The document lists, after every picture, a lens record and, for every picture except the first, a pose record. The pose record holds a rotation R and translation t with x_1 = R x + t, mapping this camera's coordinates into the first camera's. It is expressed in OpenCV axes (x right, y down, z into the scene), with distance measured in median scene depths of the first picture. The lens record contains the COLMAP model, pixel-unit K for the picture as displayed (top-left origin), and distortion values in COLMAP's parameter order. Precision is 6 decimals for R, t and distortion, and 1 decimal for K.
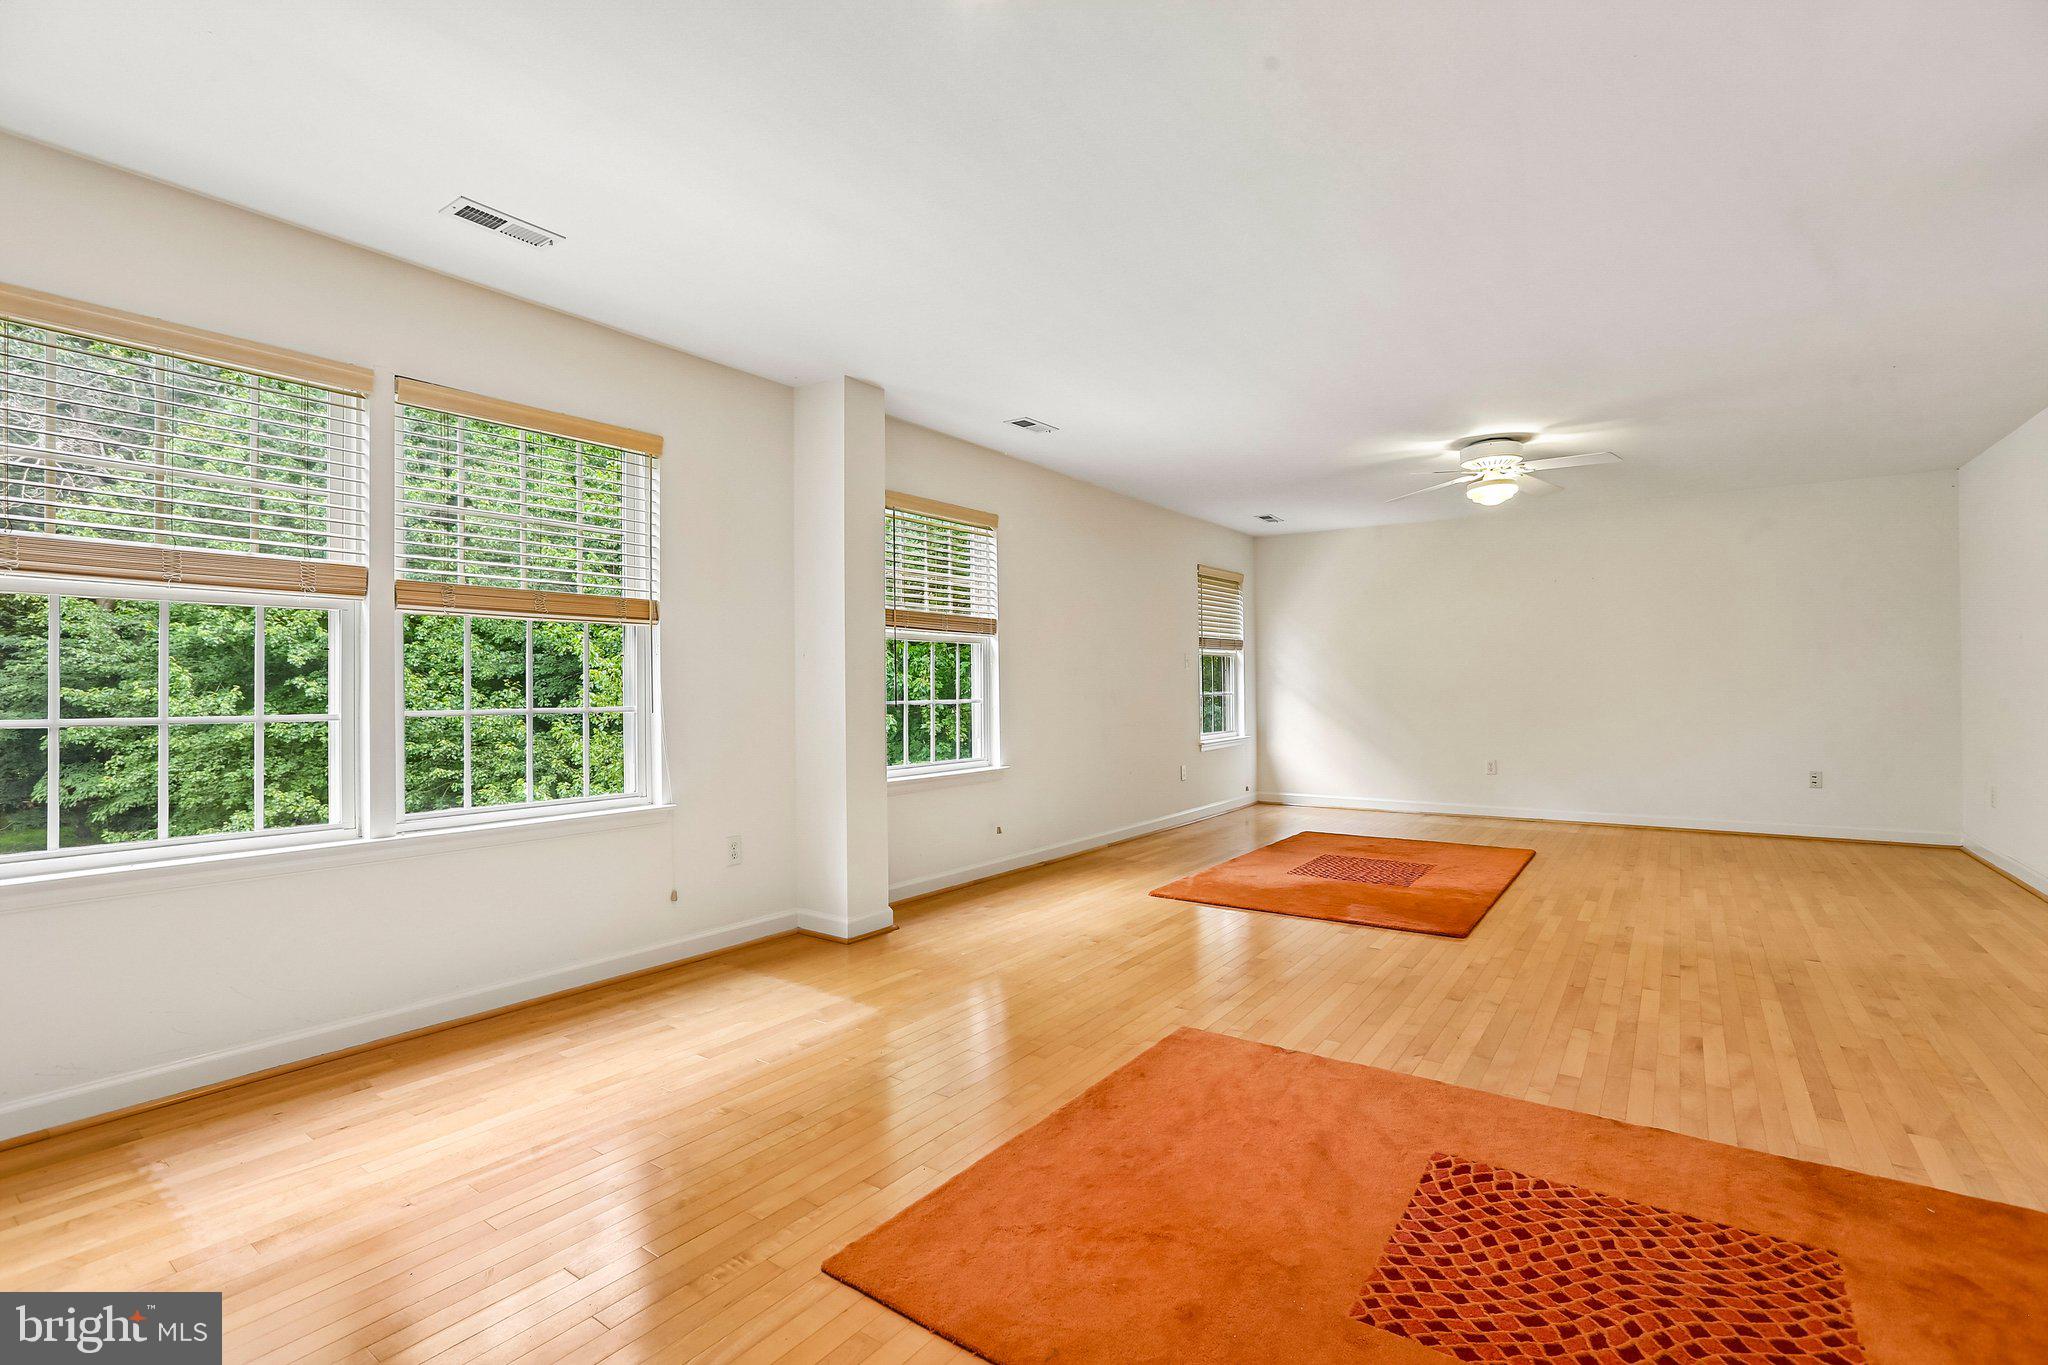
lens RADIAL K [[932.3, 0, 1021.1], [0, 932.3, 686.0], [0, 0, 1]] dist [-0.029456, 0.004327]
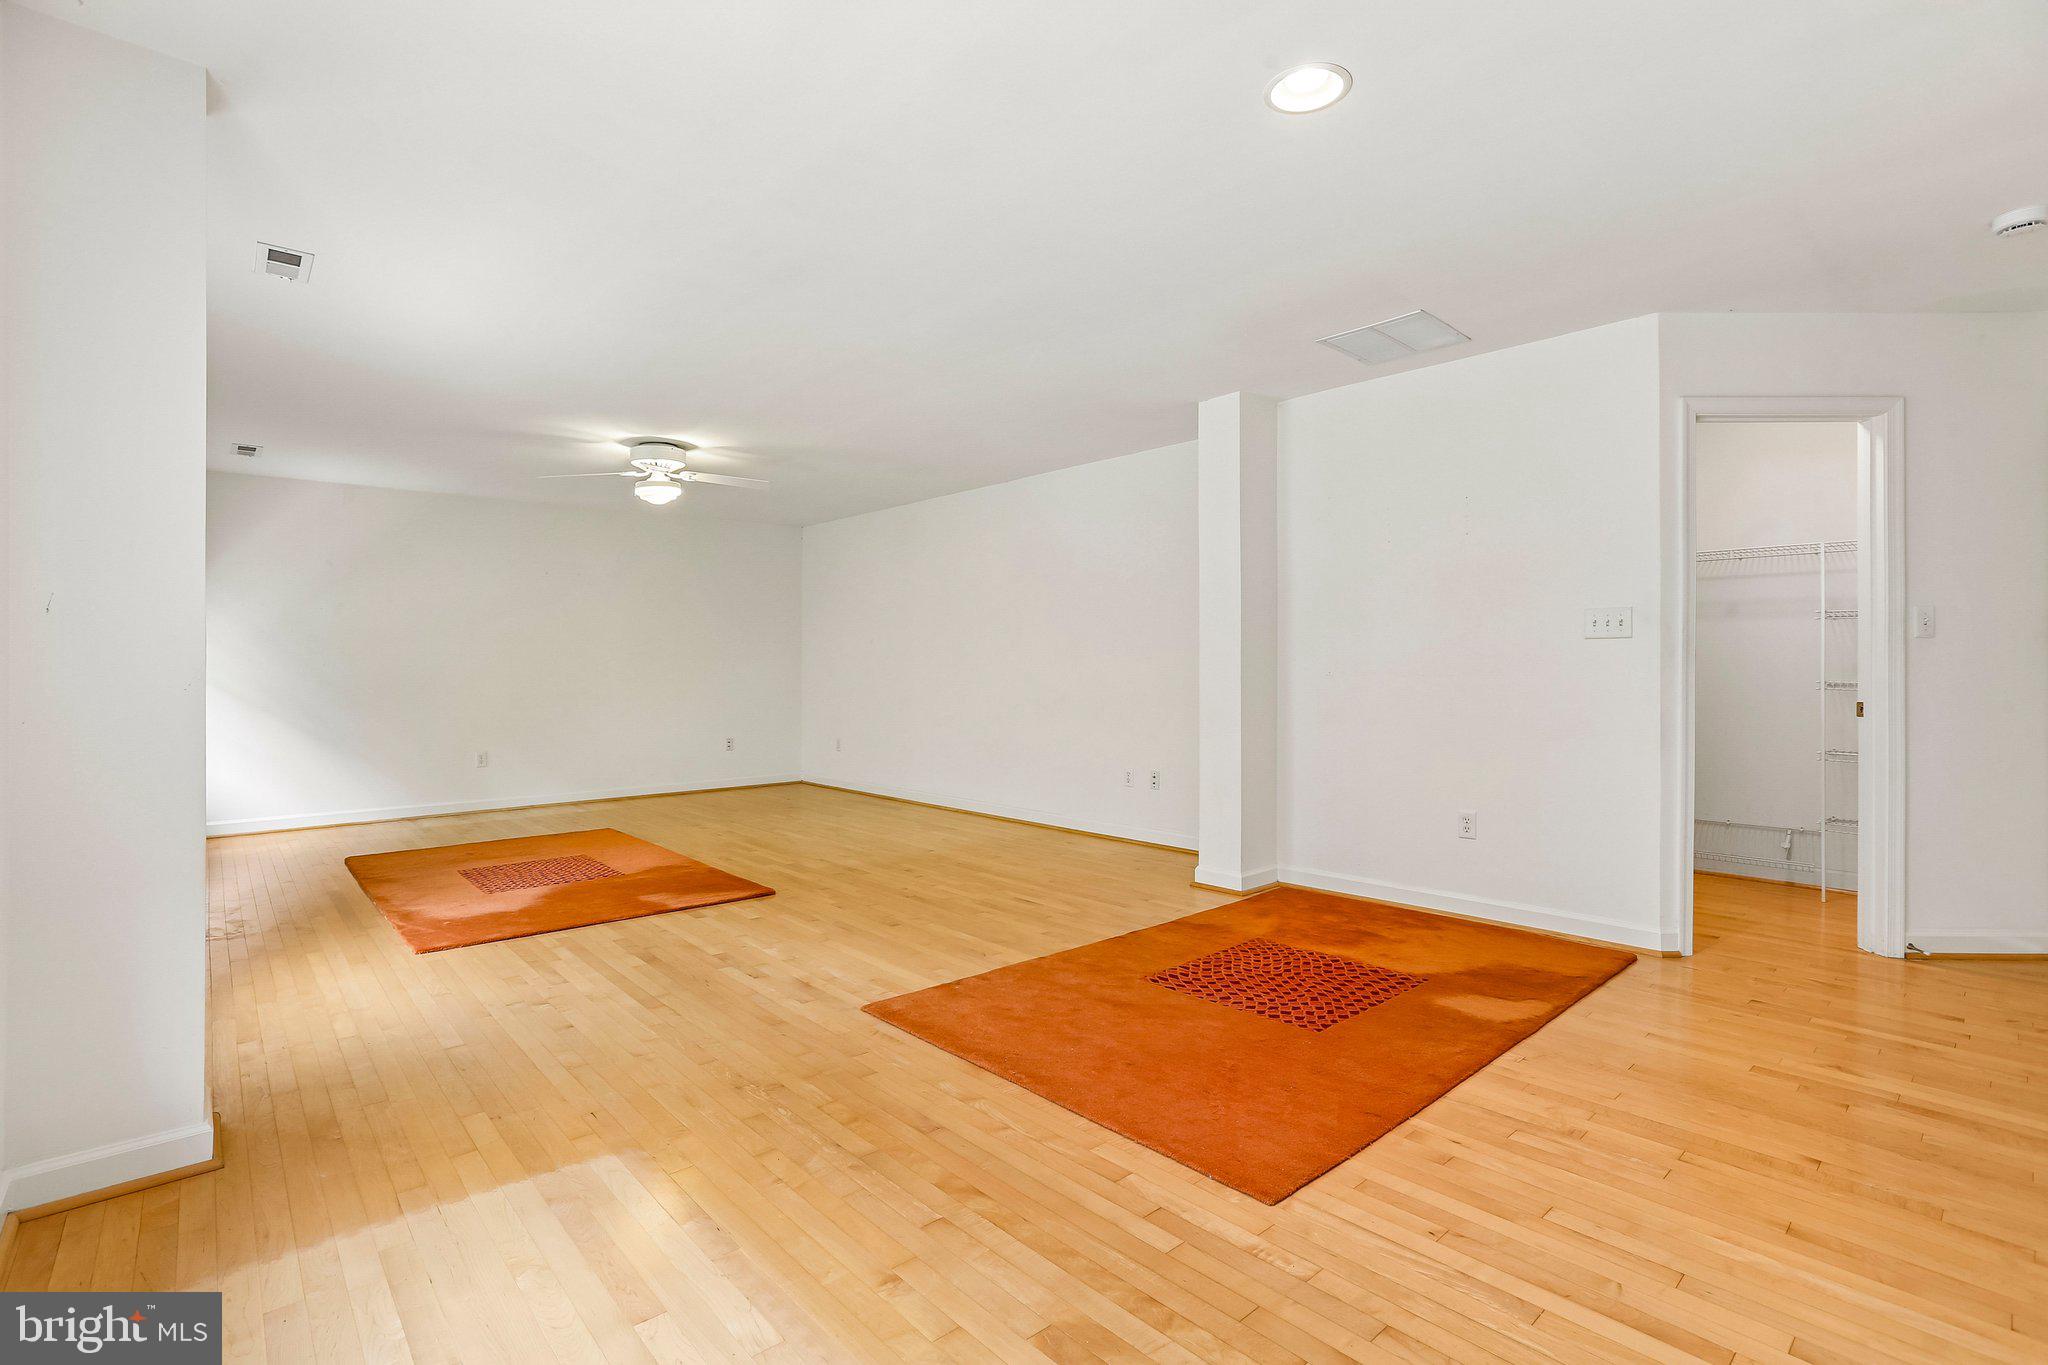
lens RADIAL K [[932.3, 0, 1025.6], [0, 932.3, 672.2], [0, 0, 1]] dist [-0.029456, 0.004327]
pose [[0.233807, 0.002037, 0.972281, -0.763070], [0.002780, 0.999992, -0.002763, 0.004127], [-0.972279, 0.003349, 0.233800, 0.581522]]
